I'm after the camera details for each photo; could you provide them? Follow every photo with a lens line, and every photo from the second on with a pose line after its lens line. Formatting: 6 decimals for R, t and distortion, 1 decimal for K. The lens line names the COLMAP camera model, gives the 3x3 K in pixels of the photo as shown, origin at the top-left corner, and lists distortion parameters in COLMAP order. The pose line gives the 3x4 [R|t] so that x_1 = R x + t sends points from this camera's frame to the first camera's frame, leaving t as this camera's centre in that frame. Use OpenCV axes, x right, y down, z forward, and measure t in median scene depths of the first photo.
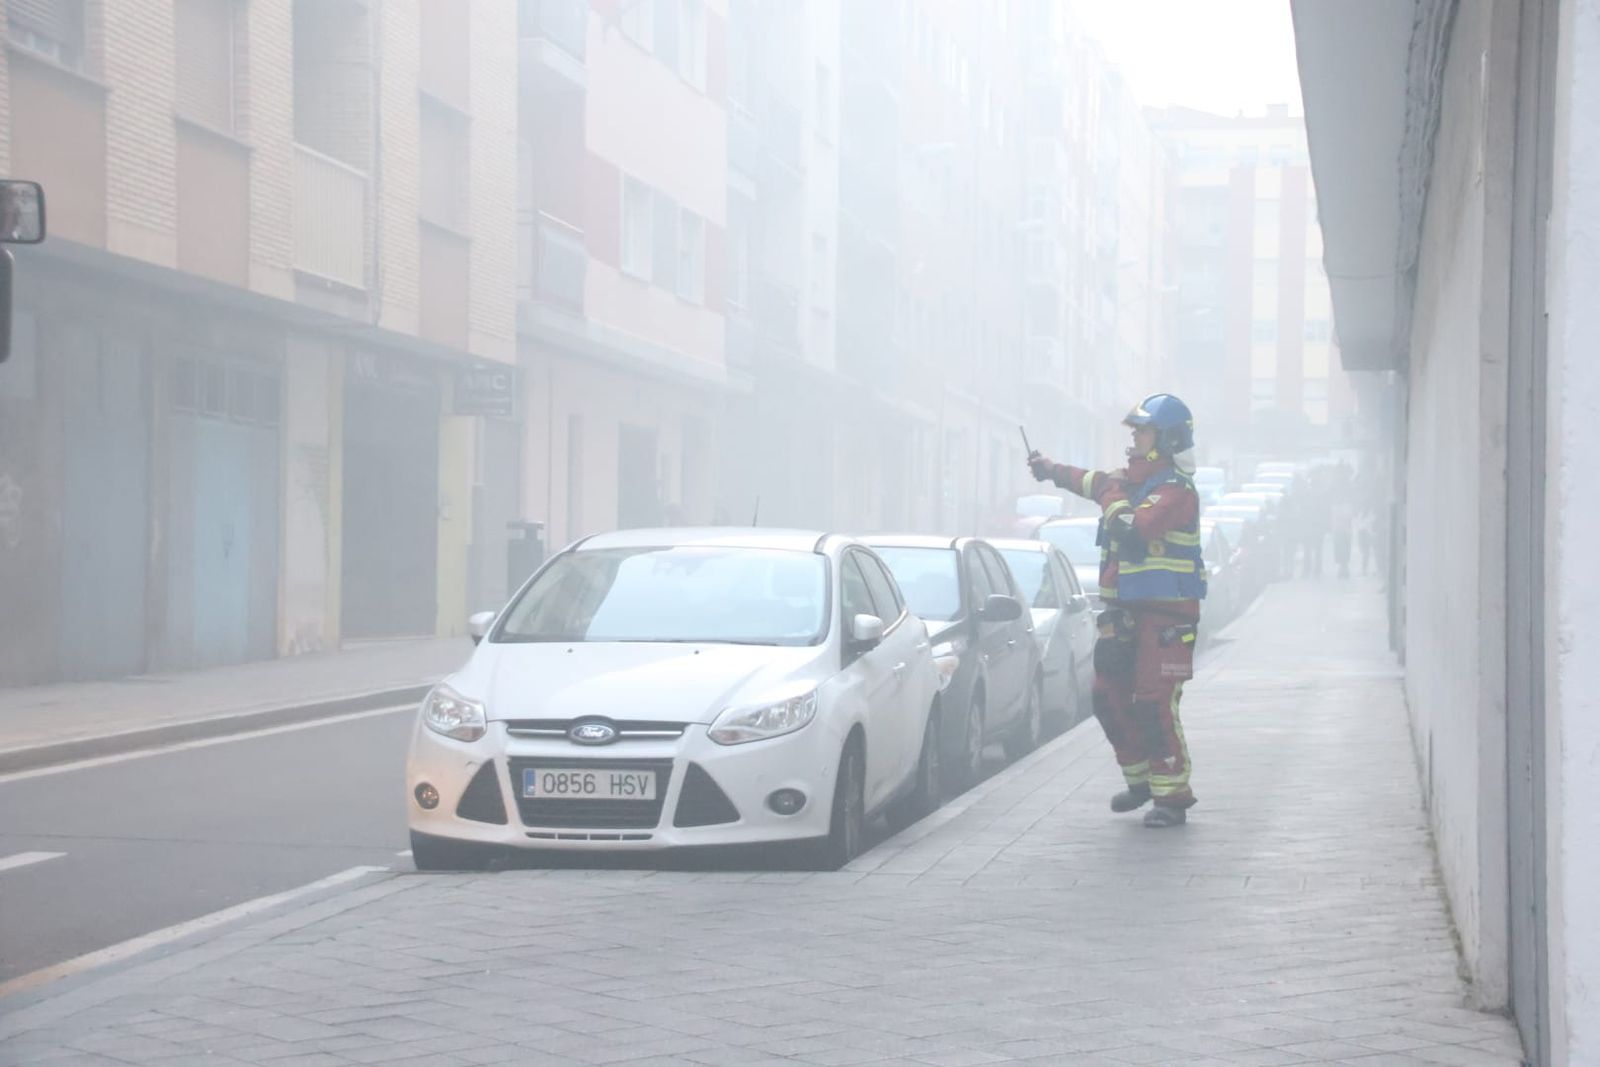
lens RADIAL K [[3323.4, 0, 800.0], [0, 3323.4, 533.5], [0, 0, 1]] dist [0.442074, 0.369559]
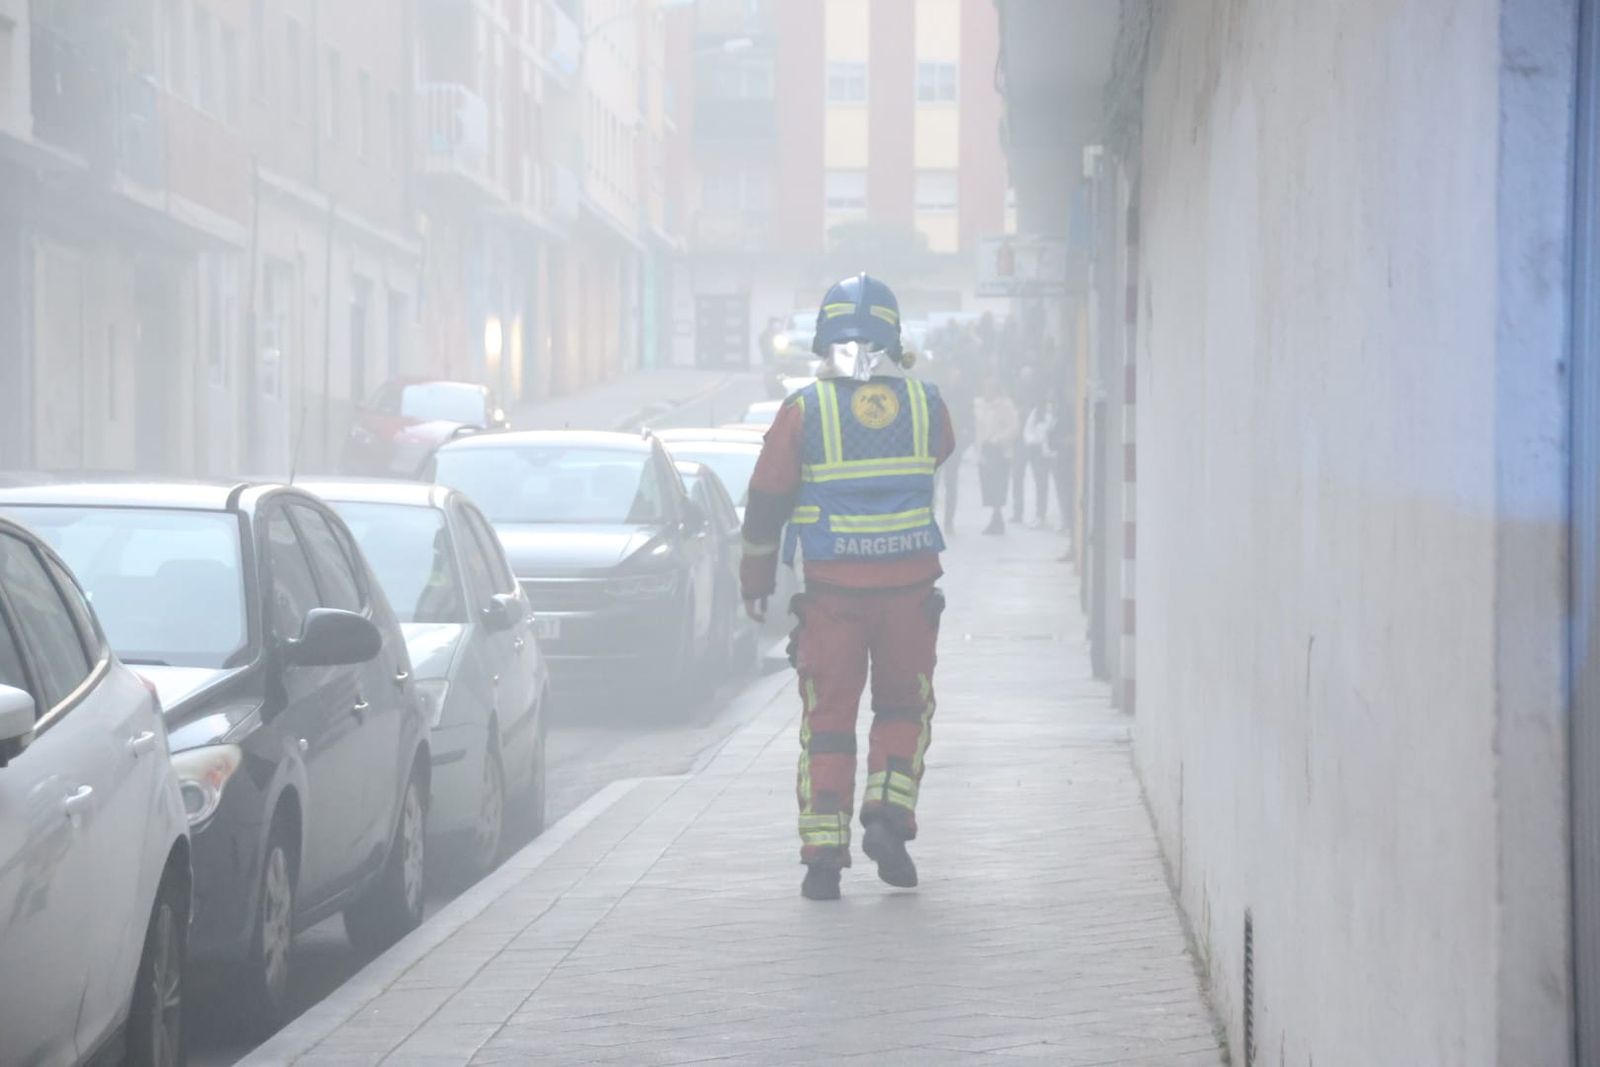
lens RADIAL K [[3323.4, 0, 800.0], [0, 3323.4, 533.5], [0, 0, 1]] dist [0.442074, 0.369559]
pose [[0.988891, -0.013205, 0.148058, 0.055280], [0.005945, 0.998763, 0.049371, -0.015239], [-0.148526, -0.047942, 0.987746, 0.521945]]
